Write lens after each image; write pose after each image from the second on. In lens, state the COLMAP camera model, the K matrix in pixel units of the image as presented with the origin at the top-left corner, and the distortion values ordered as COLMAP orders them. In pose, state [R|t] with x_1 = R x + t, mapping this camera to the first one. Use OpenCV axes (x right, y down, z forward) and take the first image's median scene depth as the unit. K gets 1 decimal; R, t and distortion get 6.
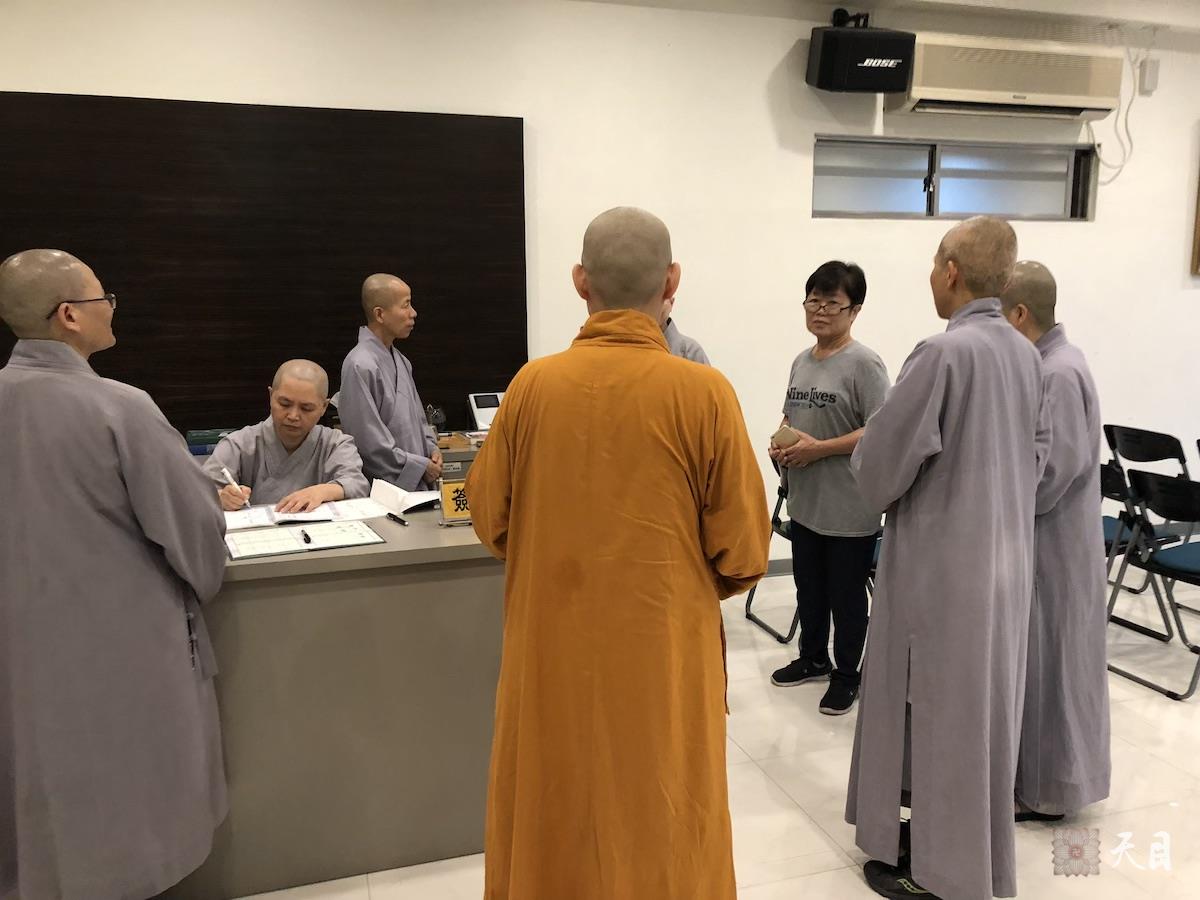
lens RADIAL K [[971.6, 0, 603.4], [0, 971.6, 451.4], [0, 0, 1]] dist [-0.000297, -0.000195]
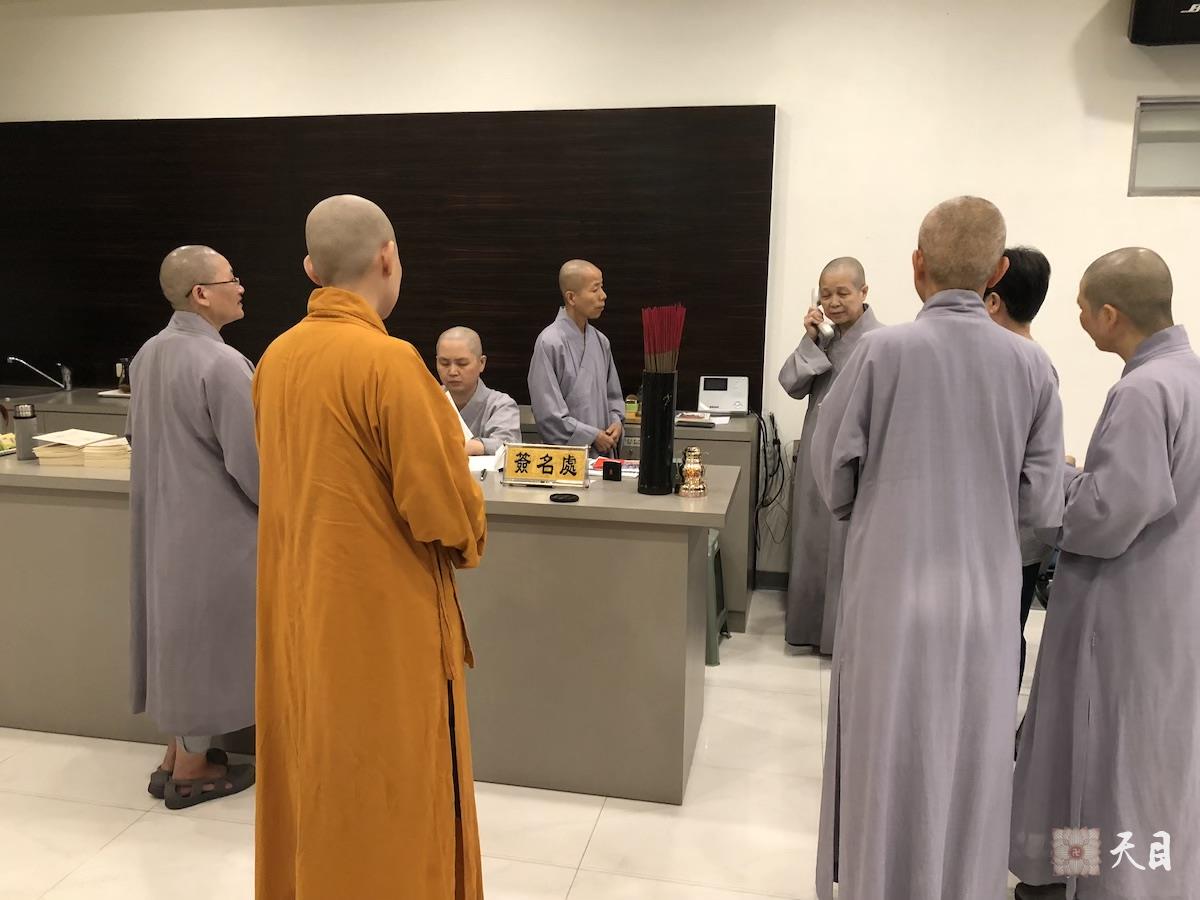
lens RADIAL K [[981.7, 0, 600.0], [0, 981.7, 450.0], [0, 0, 1]] dist [-0.039366, 0.016542]
pose [[0.869637, 0.094174, -0.484627, 0.347652], [-0.086390, 0.995520, 0.038430, -0.011831], [0.486075, 0.008446, 0.873876, 0.036231]]
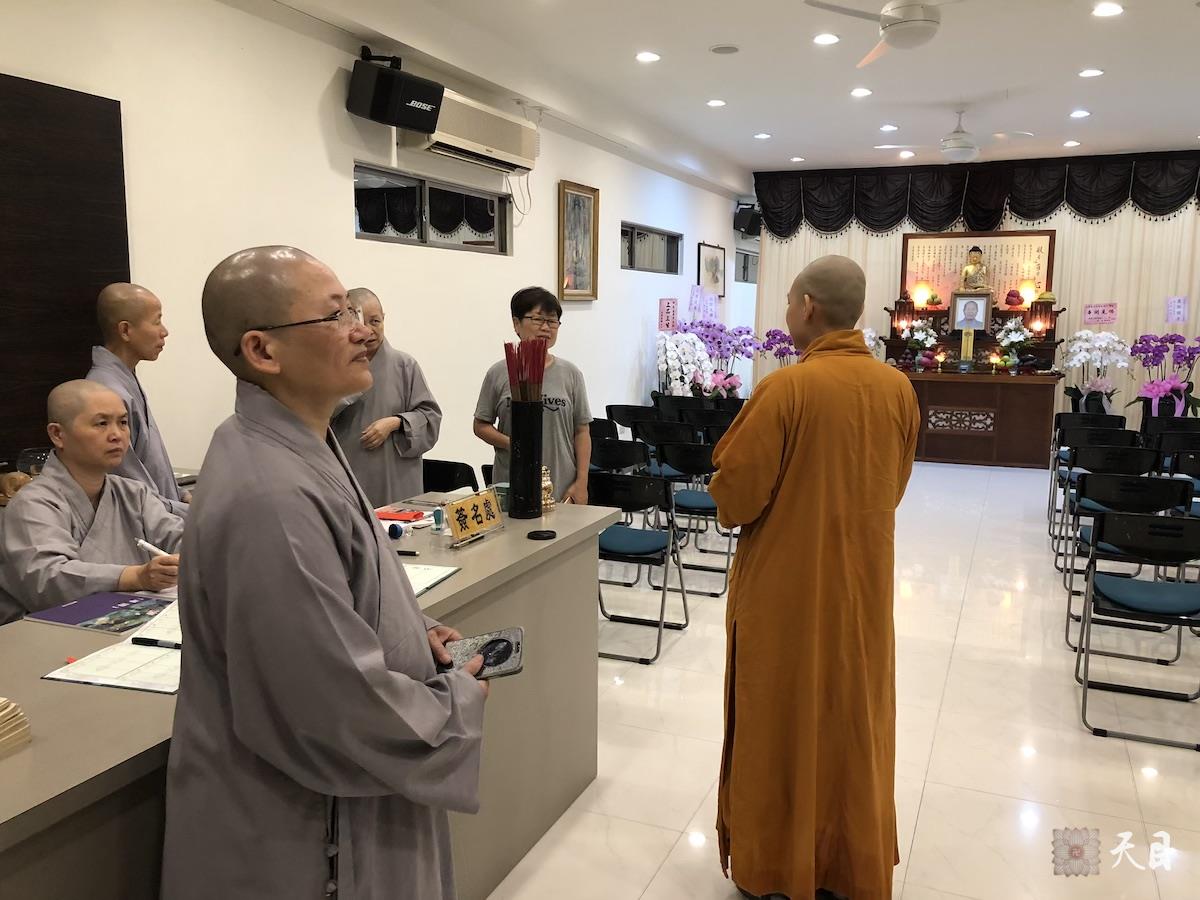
lens RADIAL K [[971.6, 0, 603.4], [0, 971.6, 451.4], [0, 0, 1]] dist [-0.000297, -0.000195]
pose [[0.643863, -0.095556, 0.759150, -0.616643], [0.102444, 0.994004, 0.038232, -0.031846], [-0.758251, 0.053154, 0.649792, 0.171443]]
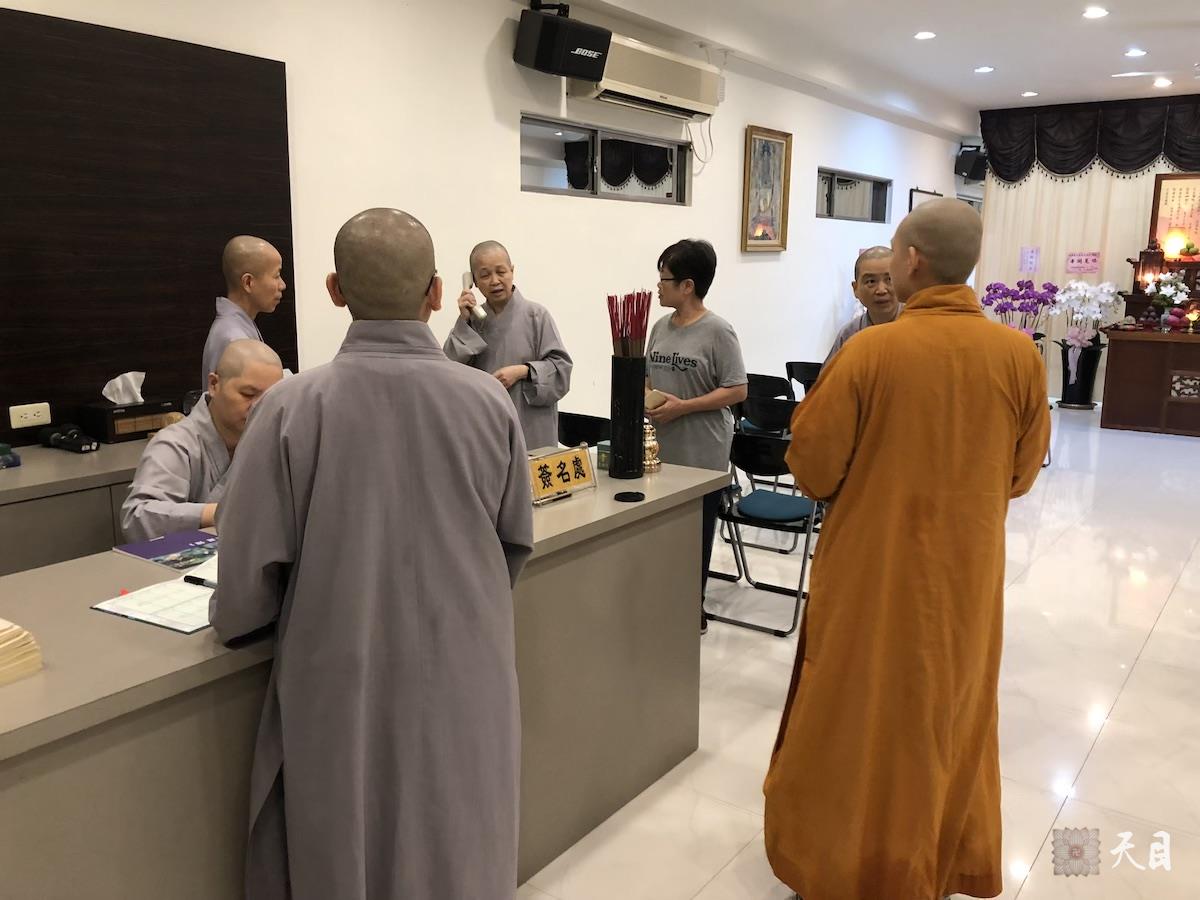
lens RADIAL K [[972.7, 0, 596.0], [0, 972.7, 442.0], [0, 0, 1]] dist [-0.004952, 0.010925]
pose [[0.806777, -0.093775, 0.583366, -0.516762], [0.075512, 0.995593, 0.055610, -0.026362], [-0.586010, -0.000814, 0.810303, 0.125494]]
